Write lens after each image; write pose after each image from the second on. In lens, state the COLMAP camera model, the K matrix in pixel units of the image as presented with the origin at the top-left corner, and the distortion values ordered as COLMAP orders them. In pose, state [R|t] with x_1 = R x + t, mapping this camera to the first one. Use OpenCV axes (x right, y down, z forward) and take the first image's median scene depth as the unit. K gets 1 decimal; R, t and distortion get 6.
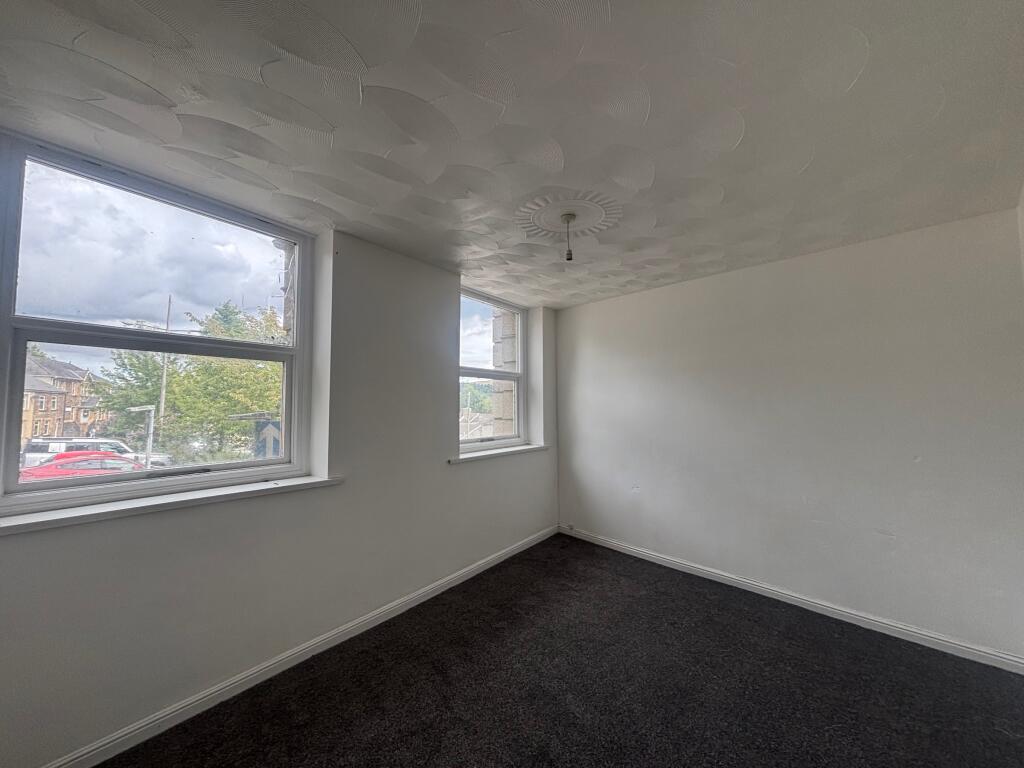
lens RADIAL K [[414.1, 0, 511.3], [0, 414.1, 381.6], [0, 0, 1]] dist [-0.002268, 0.000662]
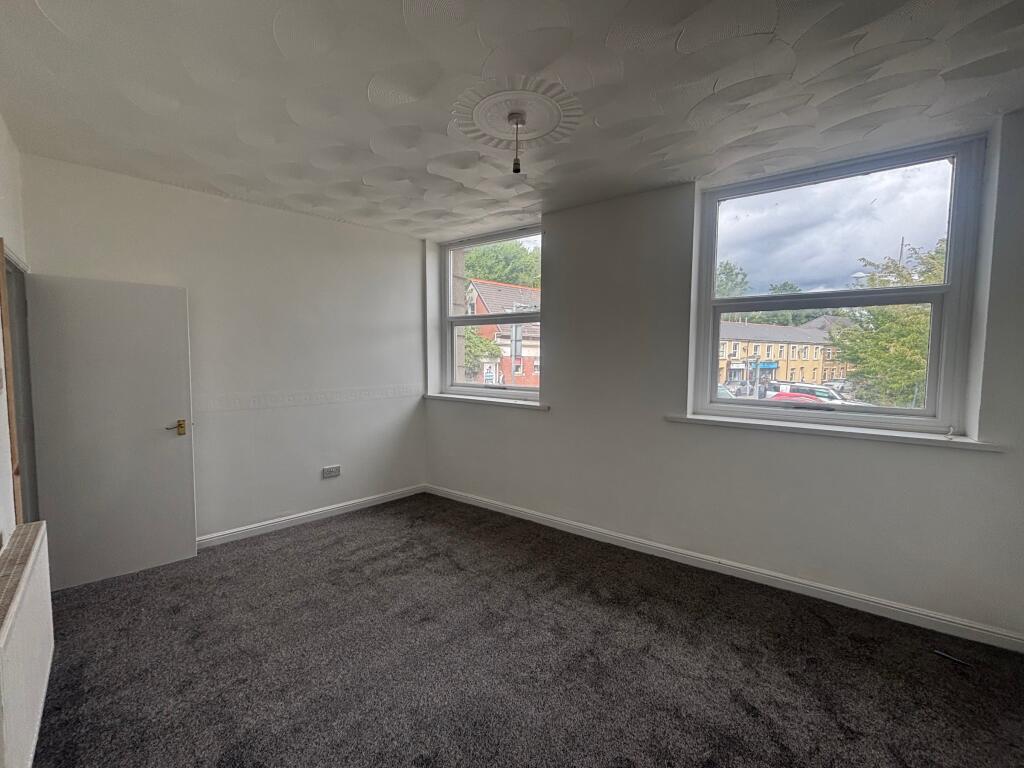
lens RADIAL K [[414.1, 0, 511.3], [0, 414.1, 381.6], [0, 0, 1]] dist [-0.002268, 0.000662]
pose [[0.018138, 0.063697, -0.997804, 0.601959], [0.054235, 0.996437, 0.064596, 0.040936], [0.998363, -0.055287, 0.014619, 0.581917]]
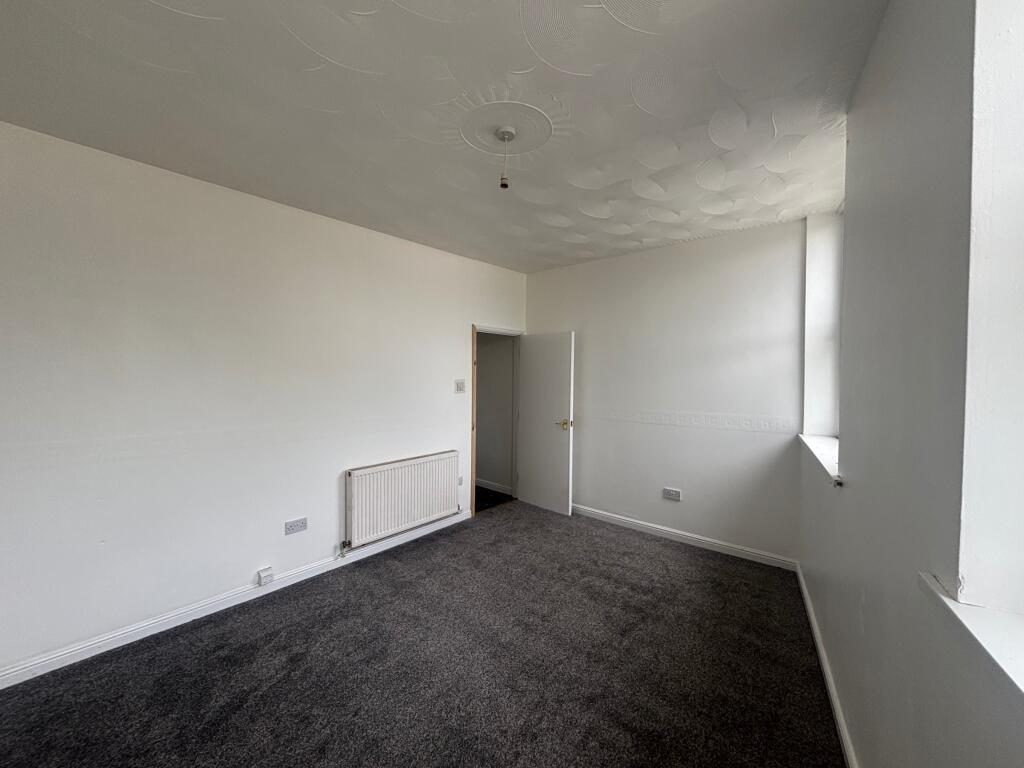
lens RADIAL K [[414.1, 0, 511.3], [0, 414.1, 381.6], [0, 0, 1]] dist [-0.002268, 0.000662]
pose [[-0.992826, -0.007325, -0.119342, 0.137176], [-0.003235, 0.999402, -0.034430, 0.062165], [0.119523, -0.033797, -0.992256, 1.079548]]
